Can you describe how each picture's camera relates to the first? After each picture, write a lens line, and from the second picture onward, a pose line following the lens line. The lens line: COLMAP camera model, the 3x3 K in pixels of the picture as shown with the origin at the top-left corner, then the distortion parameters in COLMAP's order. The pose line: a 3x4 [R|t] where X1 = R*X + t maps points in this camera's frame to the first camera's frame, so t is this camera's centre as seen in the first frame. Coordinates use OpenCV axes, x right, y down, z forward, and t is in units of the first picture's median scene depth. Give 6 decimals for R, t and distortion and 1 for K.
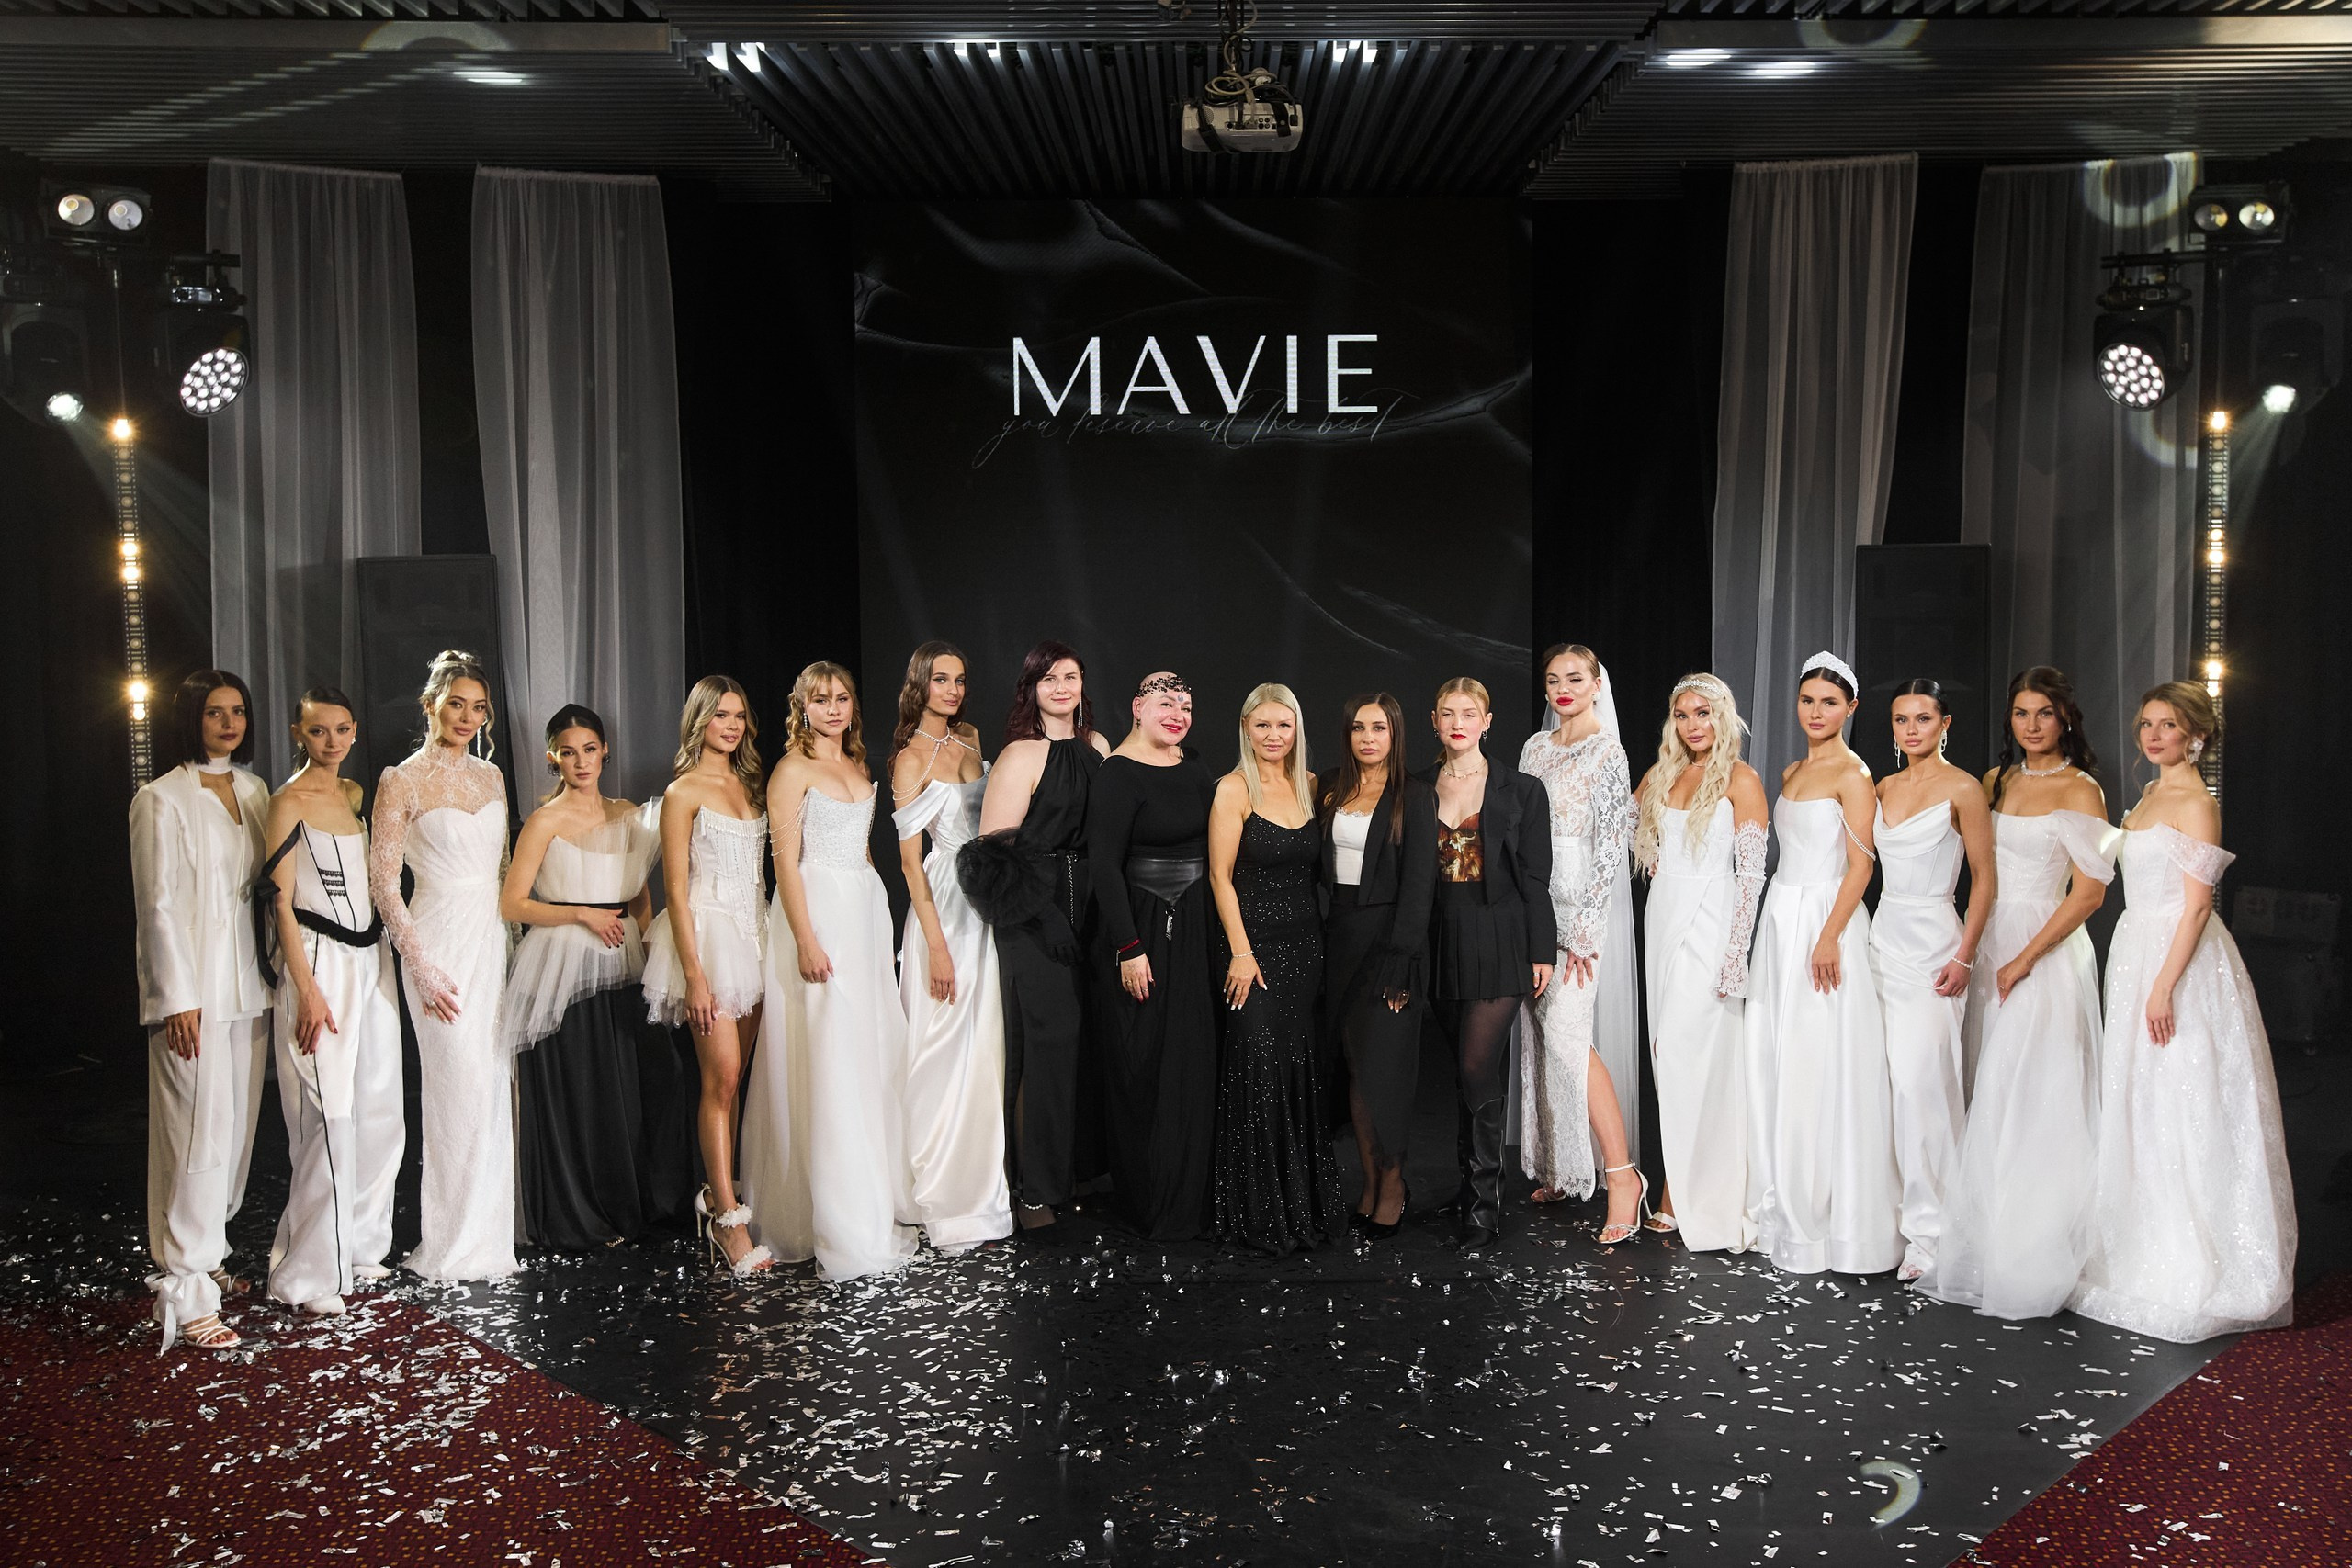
lens RADIAL K [[2089.7, 0, 1236.1], [0, 2089.7, 706.6], [0, 0, 1]] dist [-0.015516, 0.104797]
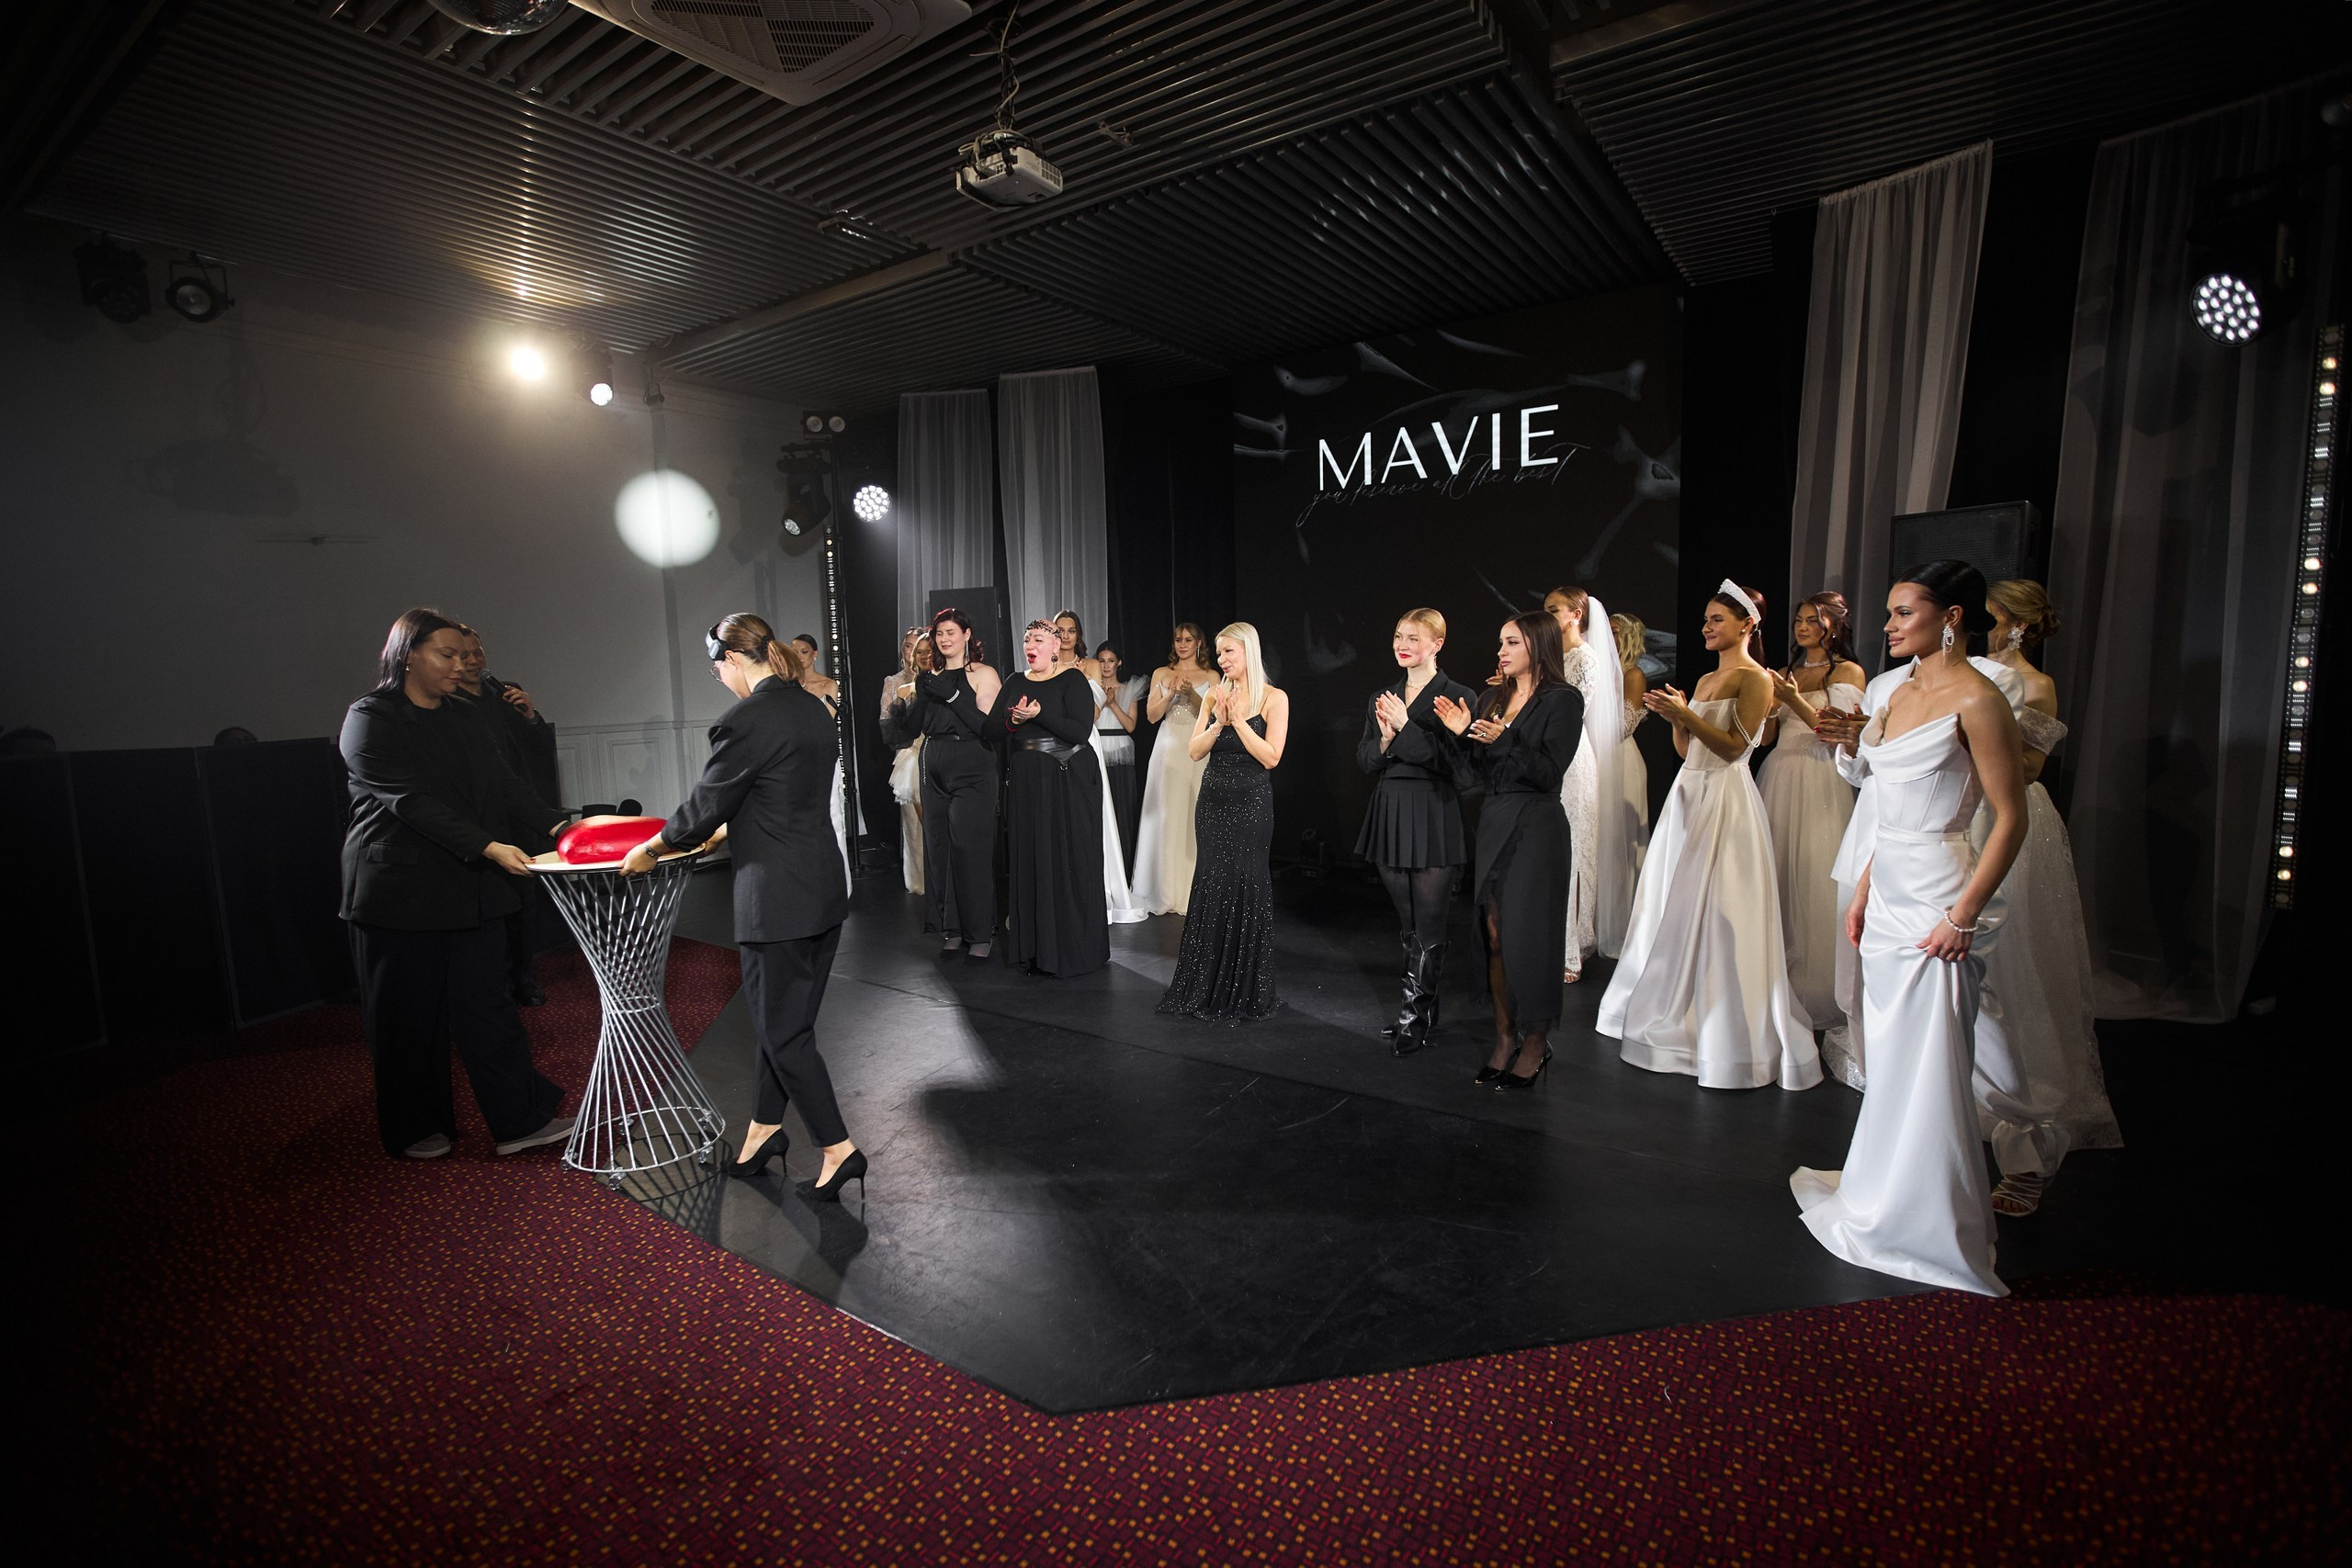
lens RADIAL K [[1079.7, 0, 1162.9], [0, 1079.7, 799.1], [0, 0, 1]] dist [-0.041175, 0.012618]
pose [[0.804294, 0.062080, -0.590979, 0.328506], [-0.027819, 0.997371, 0.066909, 0.045167], [0.593579, -0.037374, 0.803907, 0.316534]]
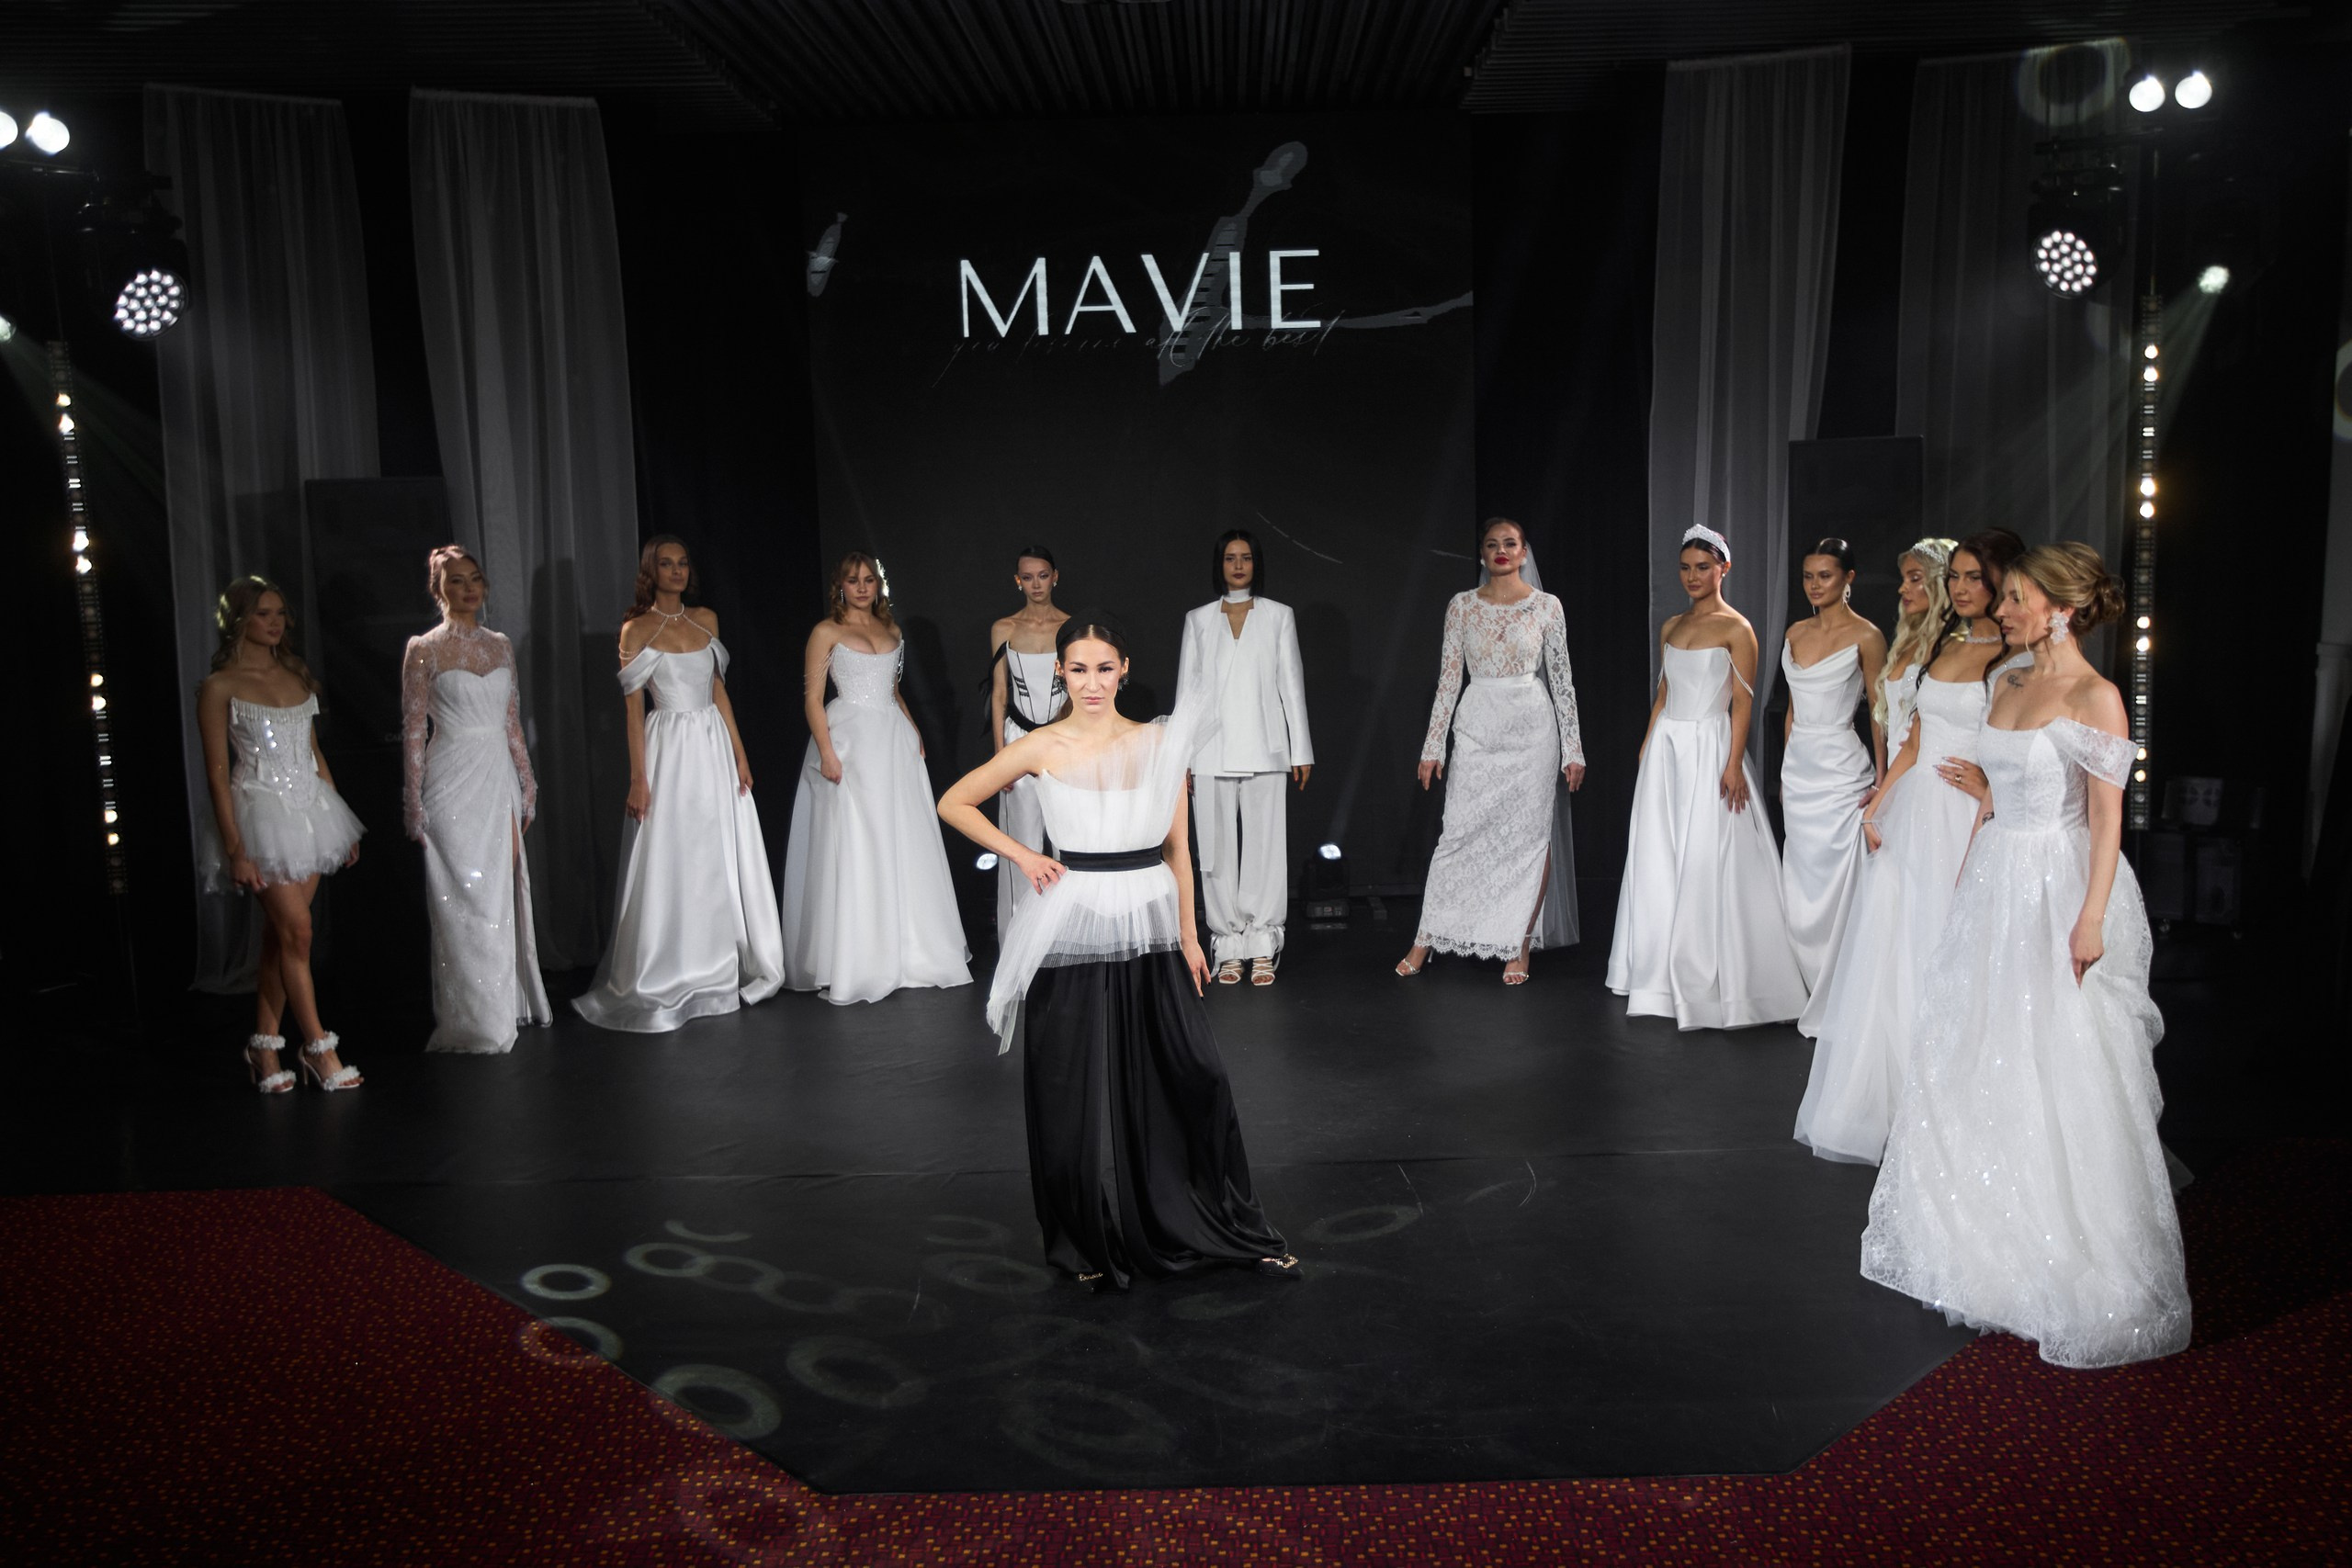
lens RADIAL K [[1914.5, 0, 1225.9], [0, 1914.5, 762.0], [0, 0, 1]] dist [-0.016629, 0.086979]
pose [[0.999685, -0.016735, -0.018730, 0.040806], [0.017665, 0.998559, 0.050679, 0.025583], [0.017855, -0.050994, 0.998539, 0.067750]]
